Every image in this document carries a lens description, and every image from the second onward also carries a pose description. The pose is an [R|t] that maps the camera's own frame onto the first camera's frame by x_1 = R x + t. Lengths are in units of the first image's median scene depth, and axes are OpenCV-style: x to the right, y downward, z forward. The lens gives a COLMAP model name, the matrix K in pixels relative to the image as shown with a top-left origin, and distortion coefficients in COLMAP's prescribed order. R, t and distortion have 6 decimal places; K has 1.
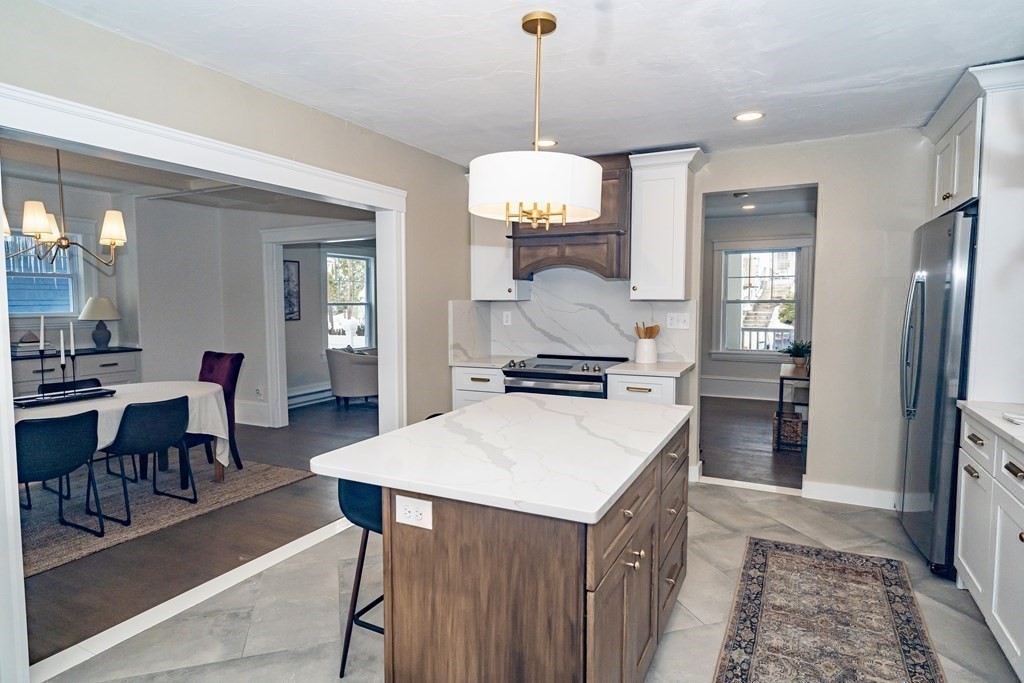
lens RADIAL K [[573.0, 0, 511.6], [0, 573.0, 338.2], [0, 0, 1]] dist [-0.000758, 0.000282]
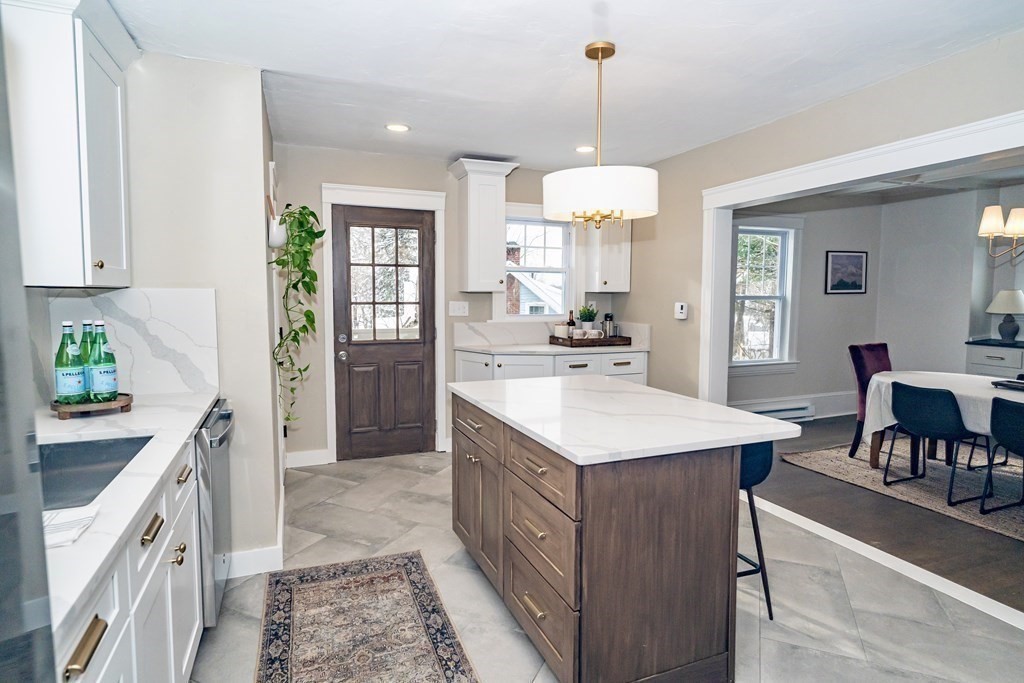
lens RADIAL K [[564.9, 0, 514.0], [0, 564.9, 335.0], [0, 0, 1]] dist [-0.001877, -0.000176]
pose [[-0.660289, 0.054807, -0.749009, 0.643972], [-0.055422, 0.991058, 0.121376, -0.068466], [0.748964, 0.121655, -0.651347, 1.036463]]
